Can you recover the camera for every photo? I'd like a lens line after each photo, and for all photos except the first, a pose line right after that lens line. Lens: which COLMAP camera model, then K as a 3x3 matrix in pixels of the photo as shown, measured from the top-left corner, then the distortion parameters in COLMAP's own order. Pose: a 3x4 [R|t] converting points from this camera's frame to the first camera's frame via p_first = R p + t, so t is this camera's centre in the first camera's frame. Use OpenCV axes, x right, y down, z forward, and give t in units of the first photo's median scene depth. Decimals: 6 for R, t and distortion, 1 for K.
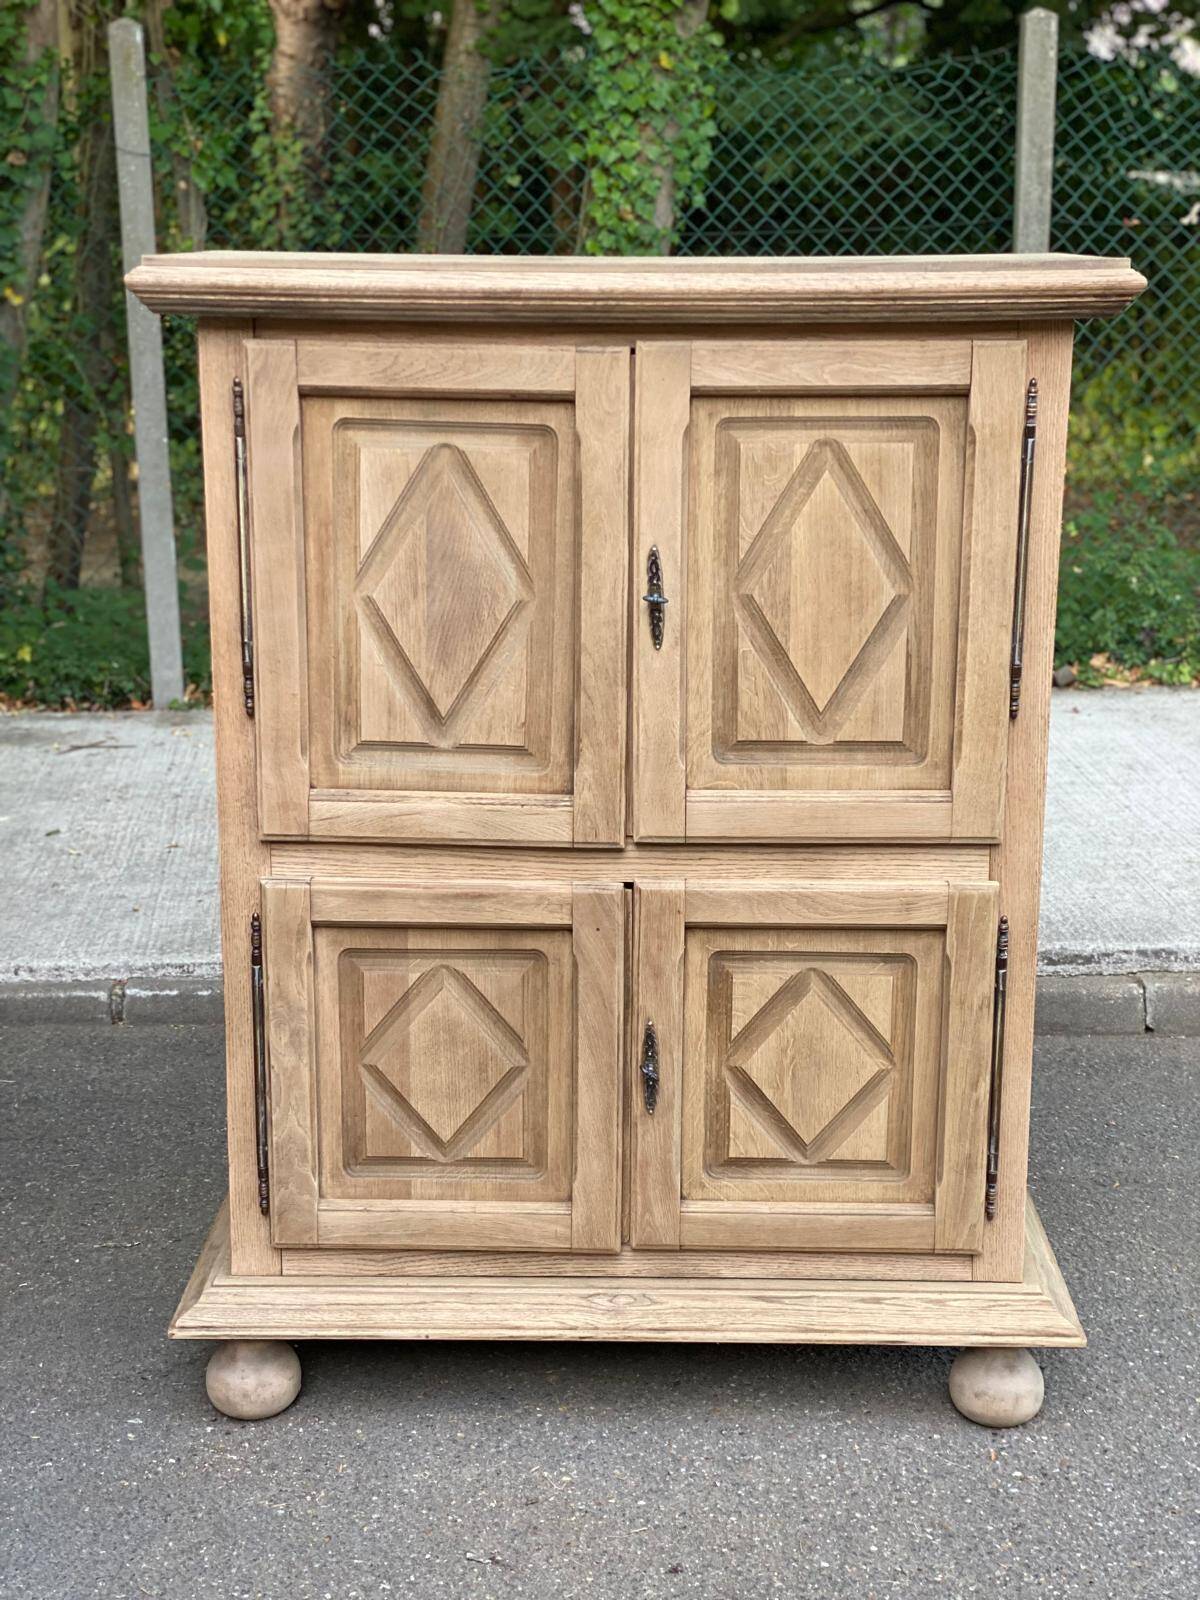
lens RADIAL K [[2409.4, 0, 602.9], [0, 2409.4, 811.2], [0, 0, 1]] dist [0.116671, 0.000000]
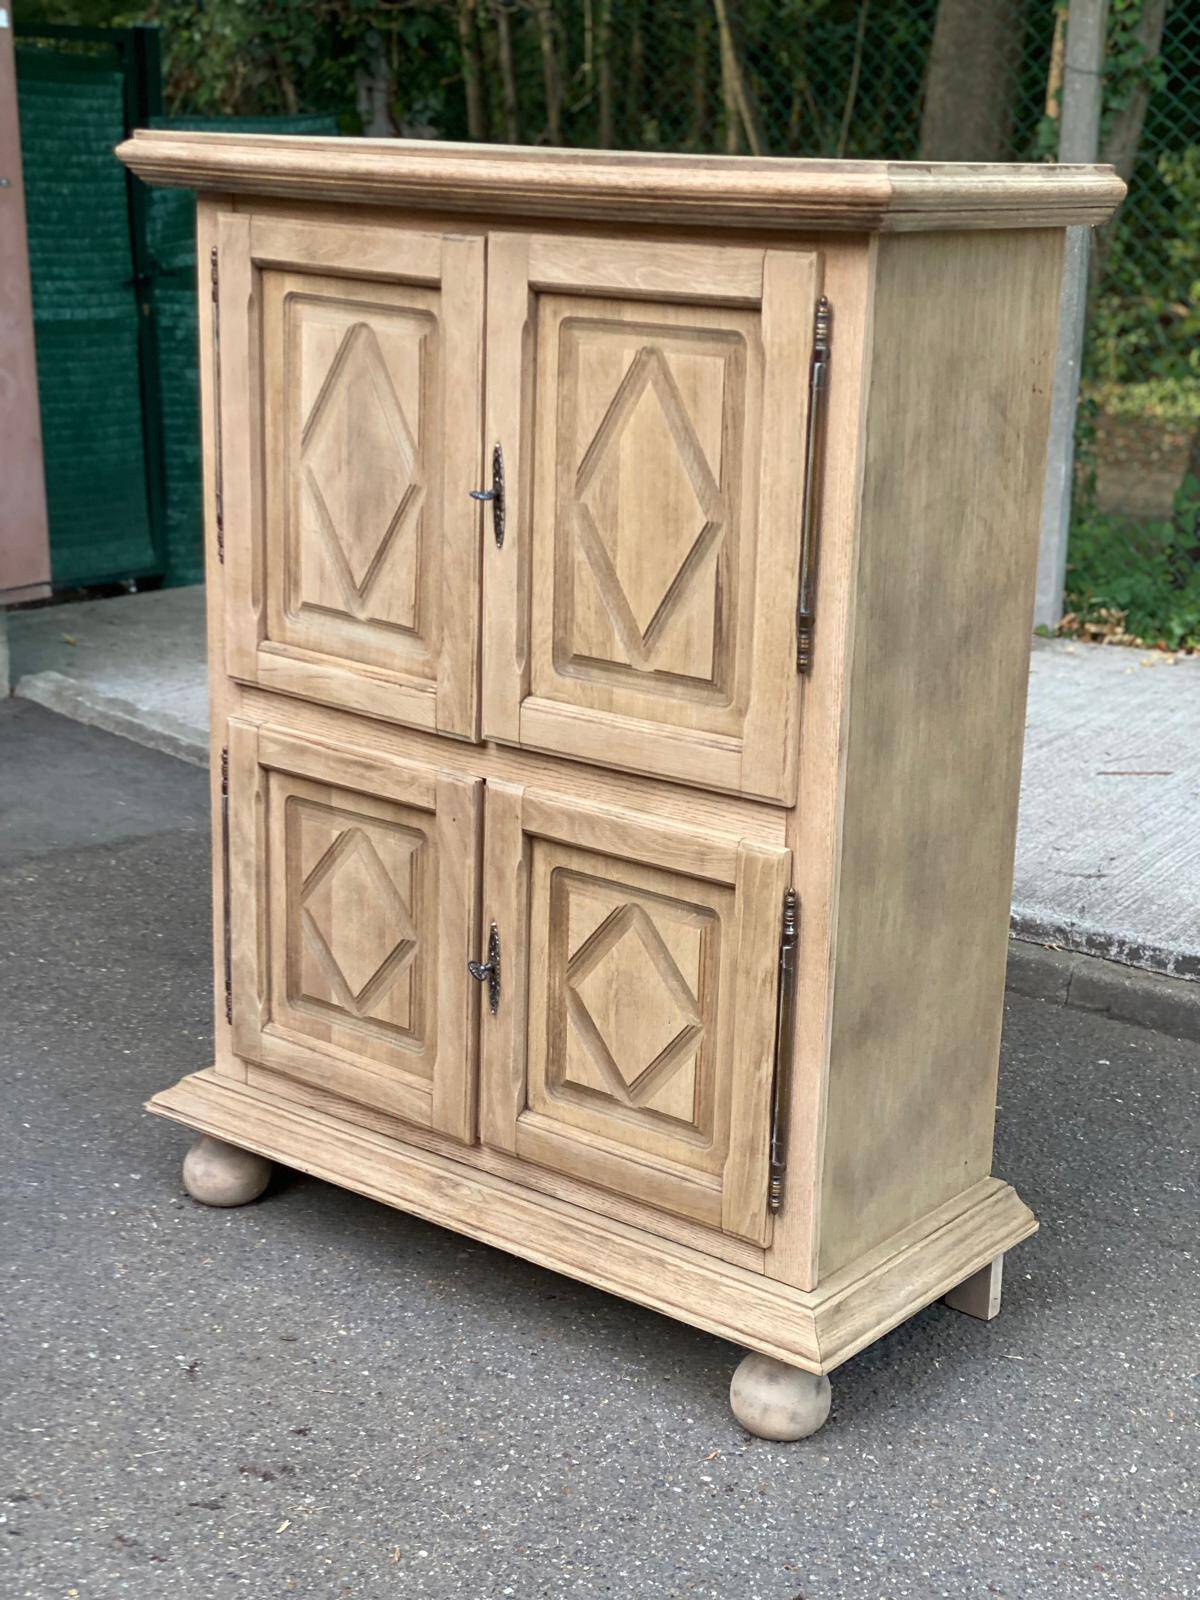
lens RADIAL K [[2408.3, 0, 634.0], [0, 2408.3, 822.4], [0, 0, 1]] dist [0.120165, 0.000000]
pose [[0.795171, 0.187757, -0.576586, 0.635181], [-0.171529, 0.981667, 0.083111, -0.046466], [0.581620, 0.032813, 0.812799, 0.221027]]
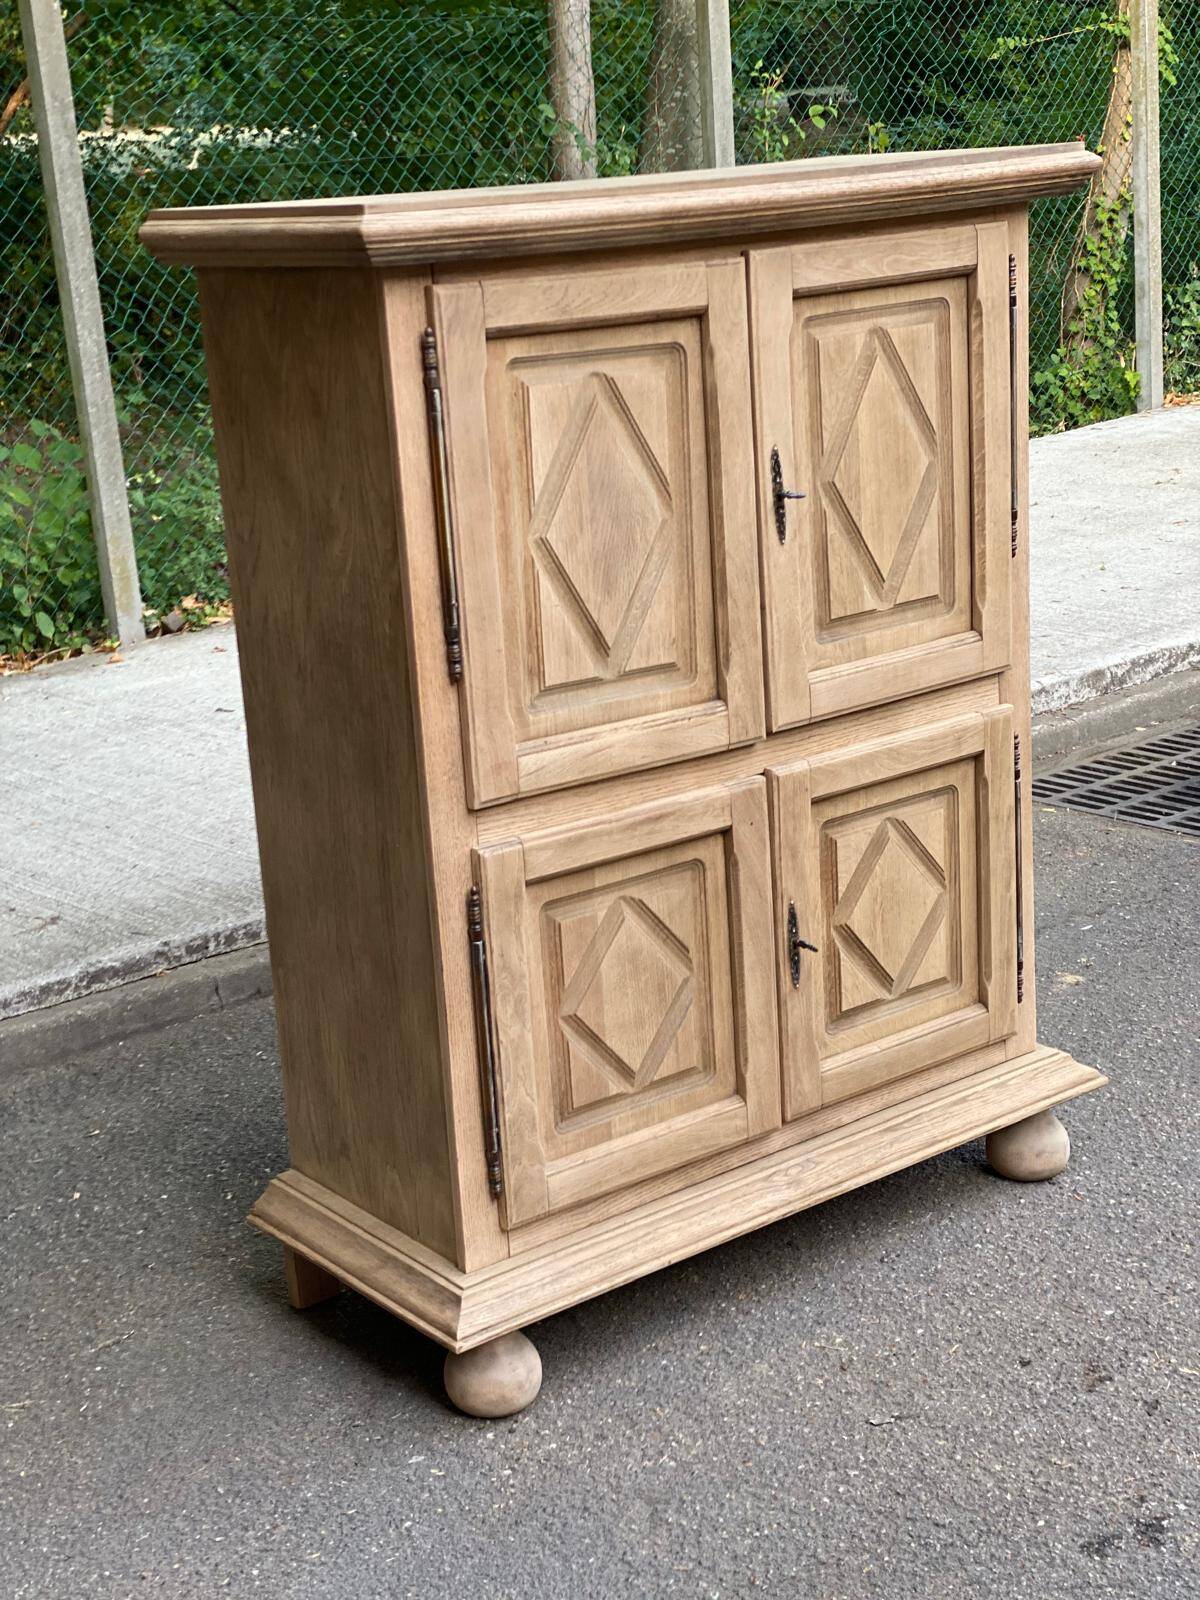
lens RADIAL K [[2408.3, 0, 598.5], [0, 2408.3, 788.9], [0, 0, 1]] dist [0.120165, 0.000000]
pose [[0.781508, -0.213107, 0.586371, -0.653377], [0.211870, 0.974653, 0.071844, -0.053593], [-0.586819, 0.068088, 0.806851, 0.198720]]
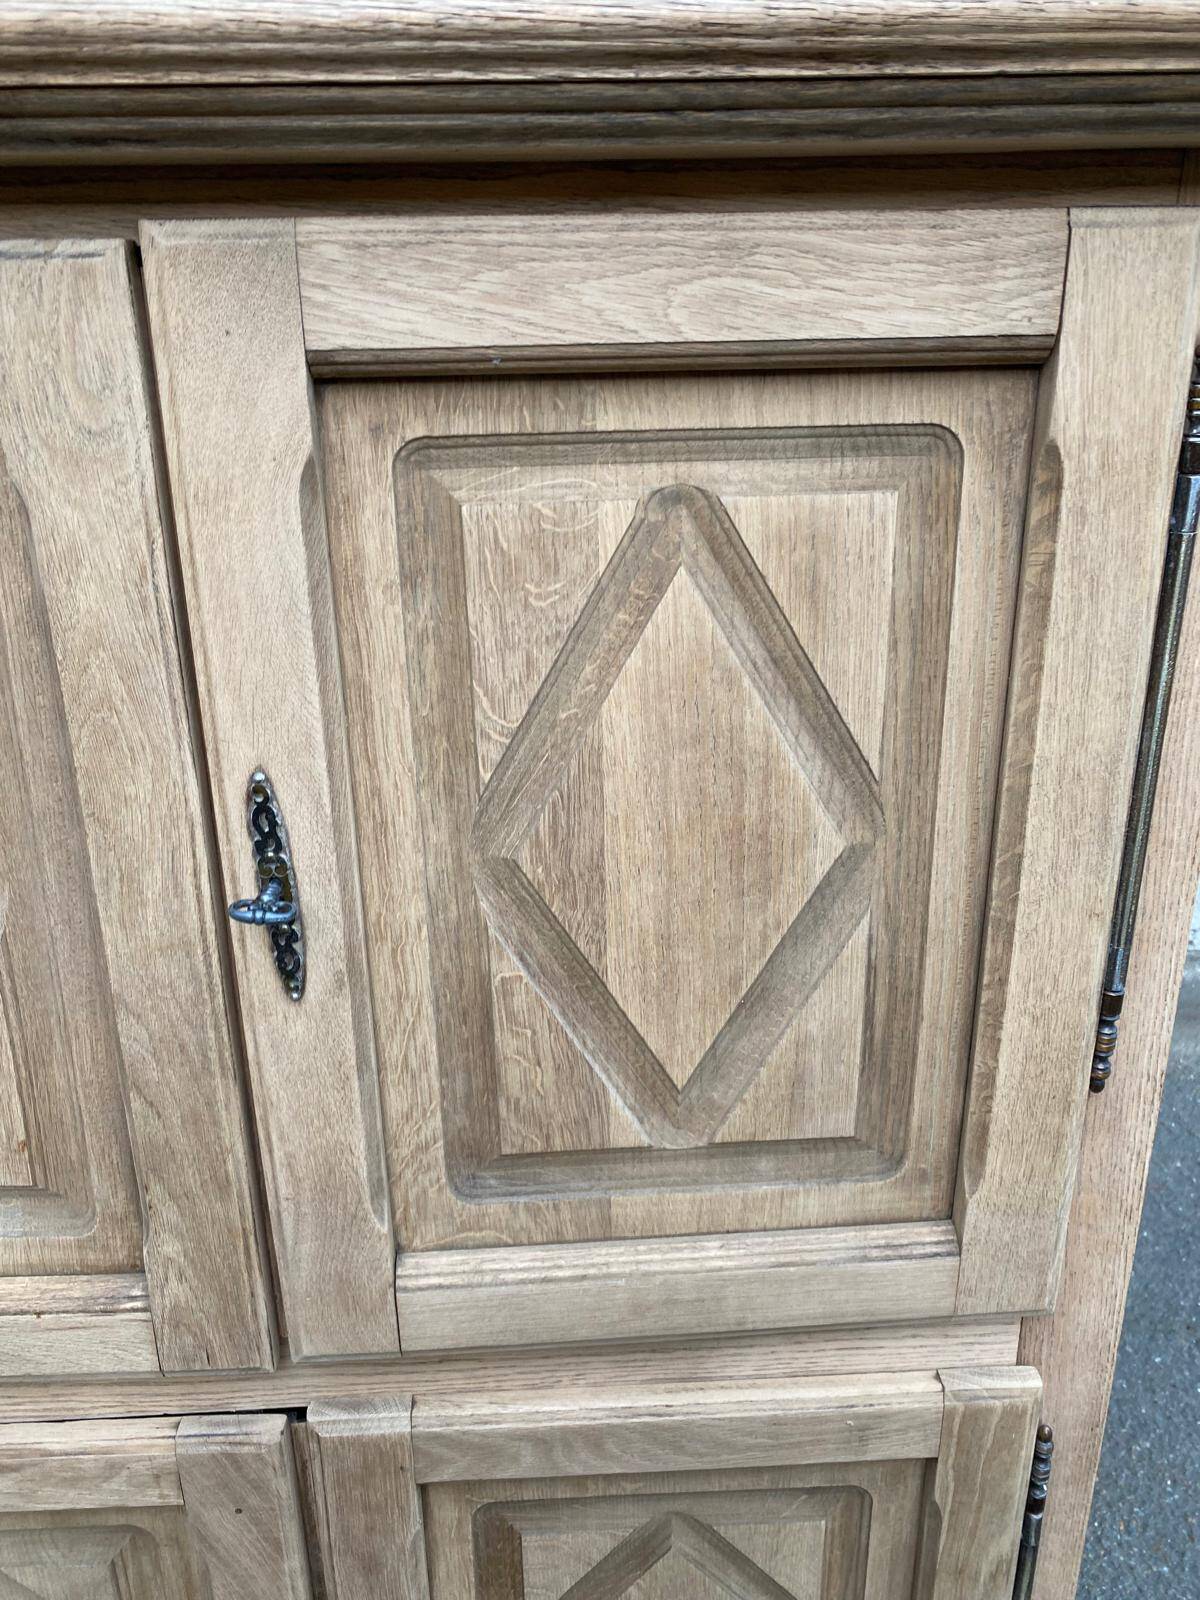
lens RADIAL K [[1231.9, 0, 610.2], [0, 1231.9, 797.1], [0, 0, 1]] dist [0.015718, -0.019344]
pose [[0.997565, -0.039717, 0.057326, 0.064195], [0.032776, 0.992554, 0.117312, -0.121401], [-0.061559, -0.115147, 0.991439, 0.756212]]
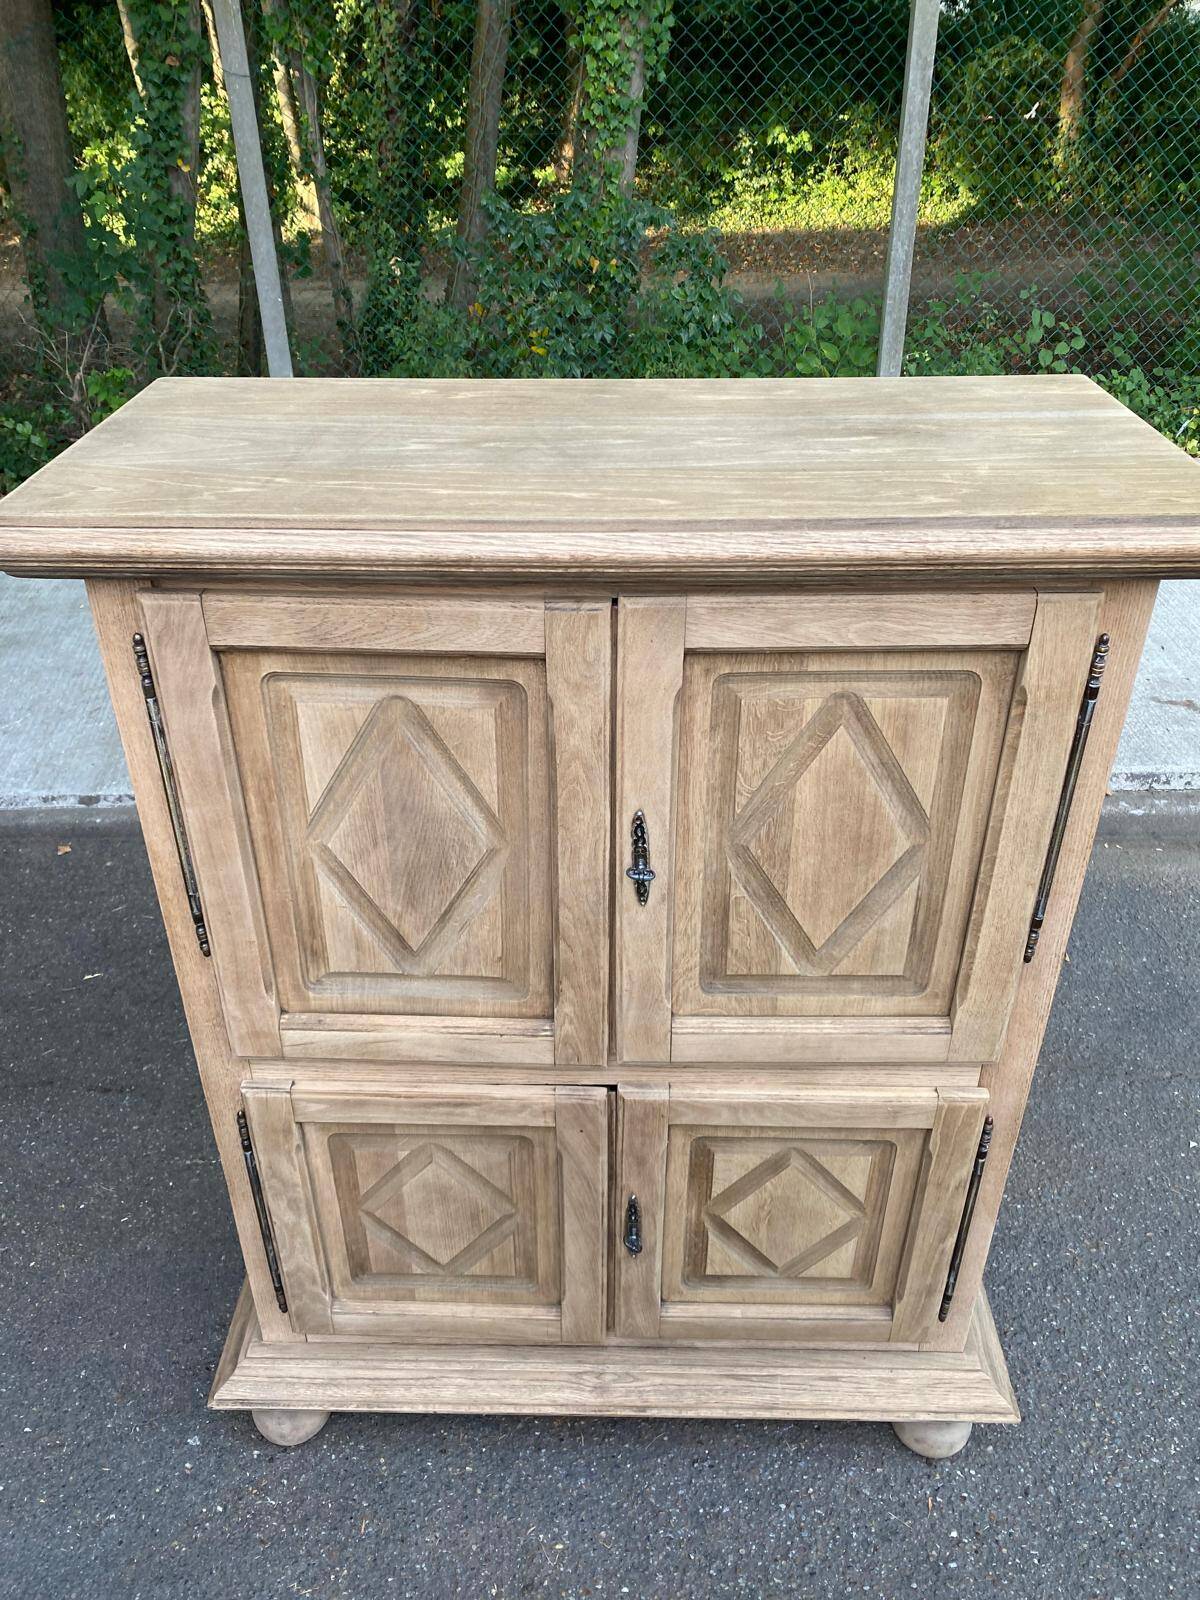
lens RADIAL K [[1231.9, 0, 587.2], [0, 1231.9, 769.7], [0, 0, 1]] dist [0.015718, -0.019344]
pose [[0.999907, -0.005688, -0.012432, 0.007440], [0.009184, 0.953090, 0.302547, -0.246432], [0.010128, -0.302633, 0.953053, 0.553037]]
